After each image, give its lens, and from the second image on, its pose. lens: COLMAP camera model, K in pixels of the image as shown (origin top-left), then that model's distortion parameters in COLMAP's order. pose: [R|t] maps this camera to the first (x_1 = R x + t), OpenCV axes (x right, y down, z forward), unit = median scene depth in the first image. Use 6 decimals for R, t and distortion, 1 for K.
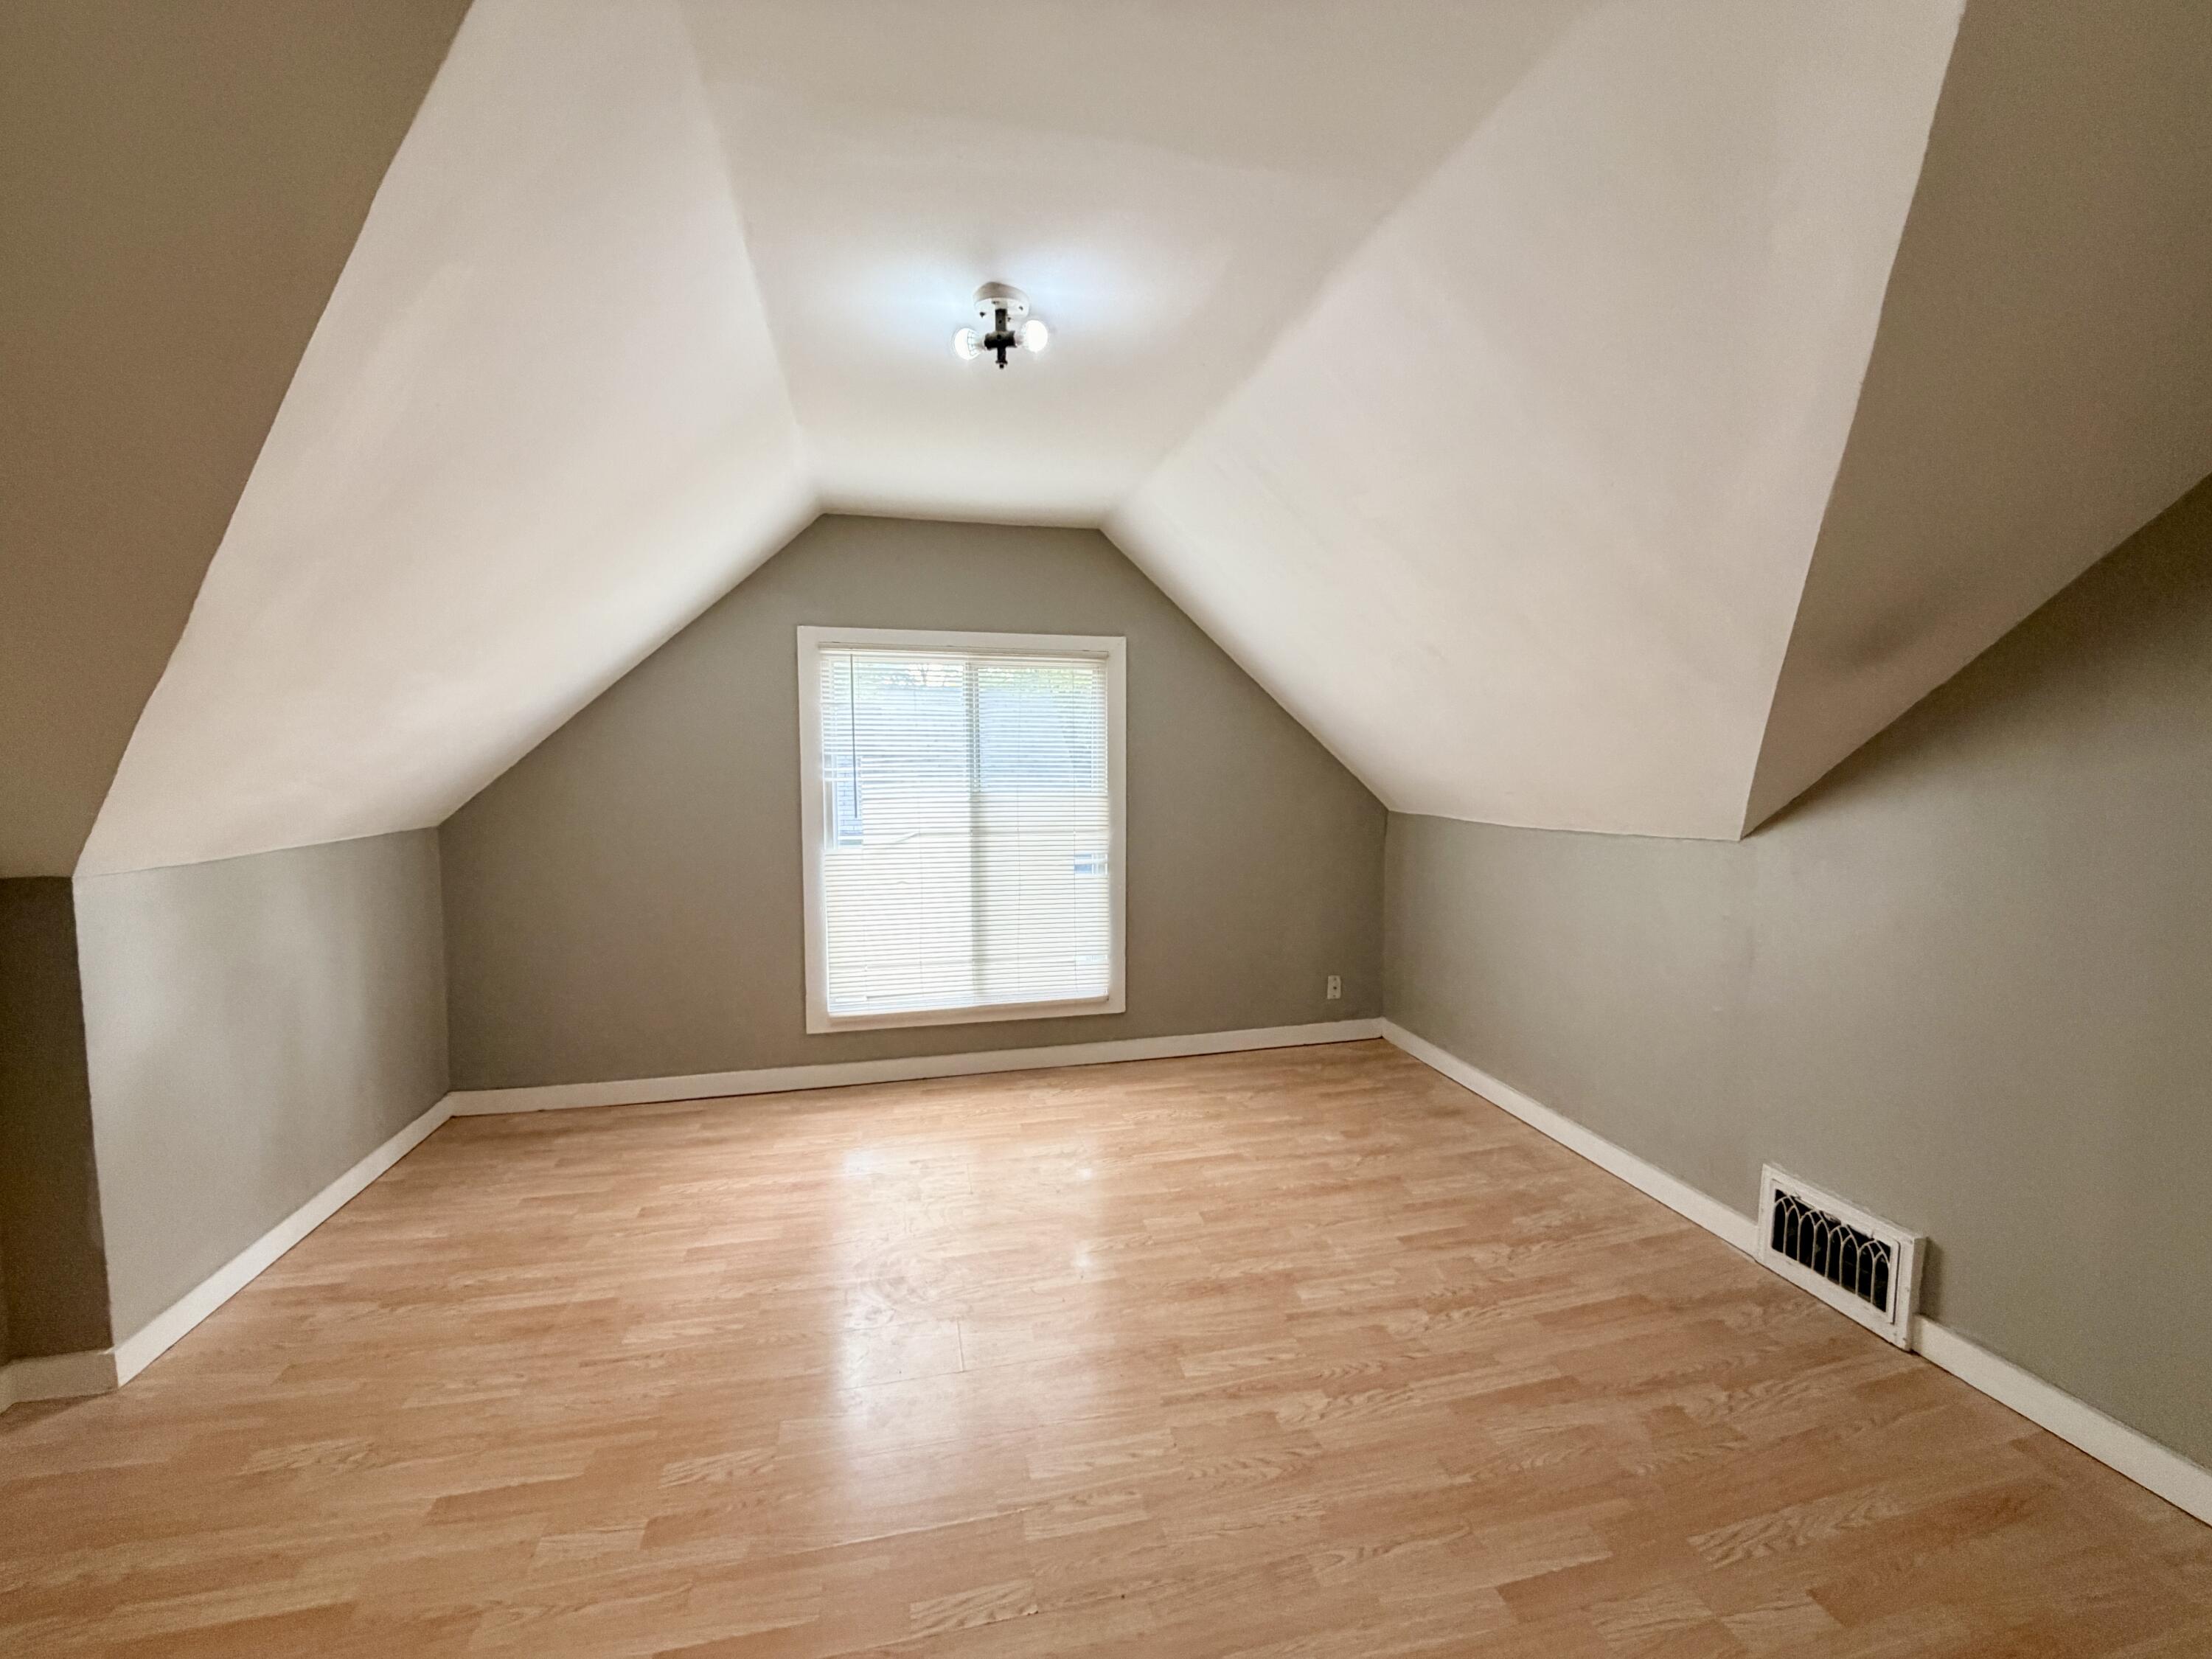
lens RADIAL K [[874.9, 0, 1101.0], [0, 874.9, 832.0], [0, 0, 1]] dist [-0.009402, -0.000183]
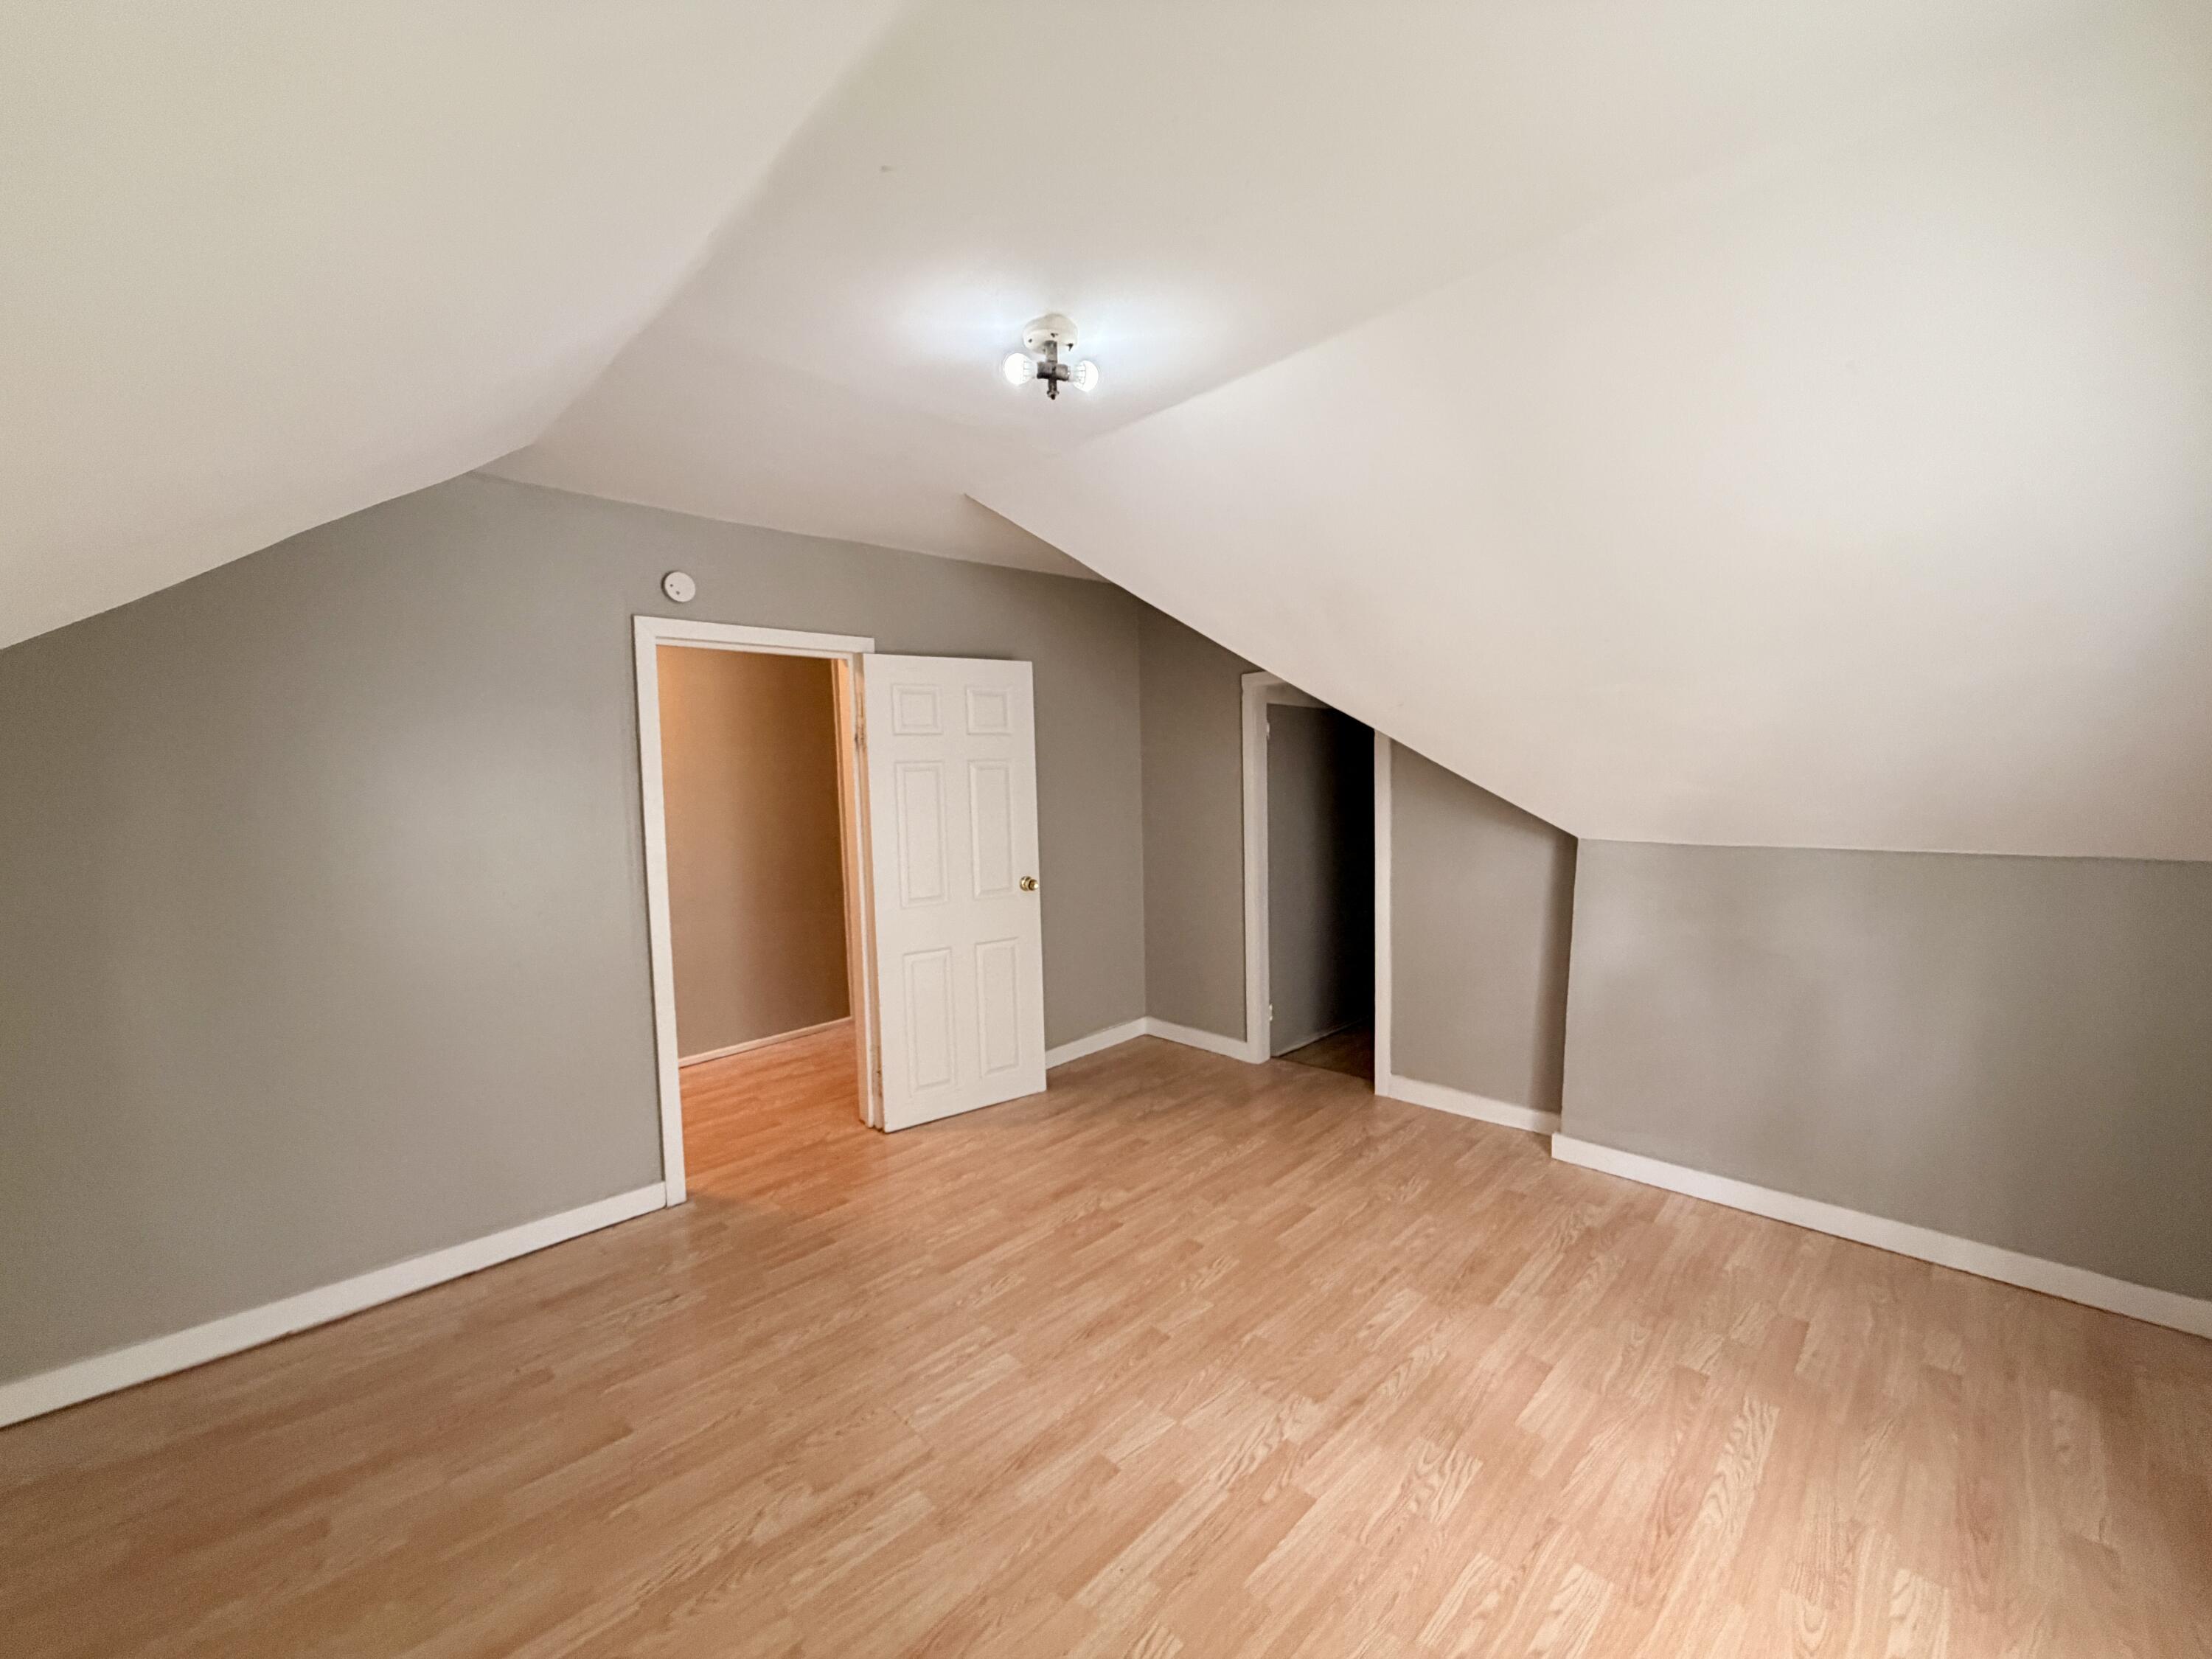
lens RADIAL K [[874.9, 0, 1101.0], [0, 874.9, 832.0], [0, 0, 1]] dist [-0.009402, -0.000183]
pose [[-0.856197, 0.061628, -0.512961, 0.345674], [-0.014986, 0.989480, 0.143890, -0.161217], [0.516433, 0.130886, -0.846266, 1.732725]]
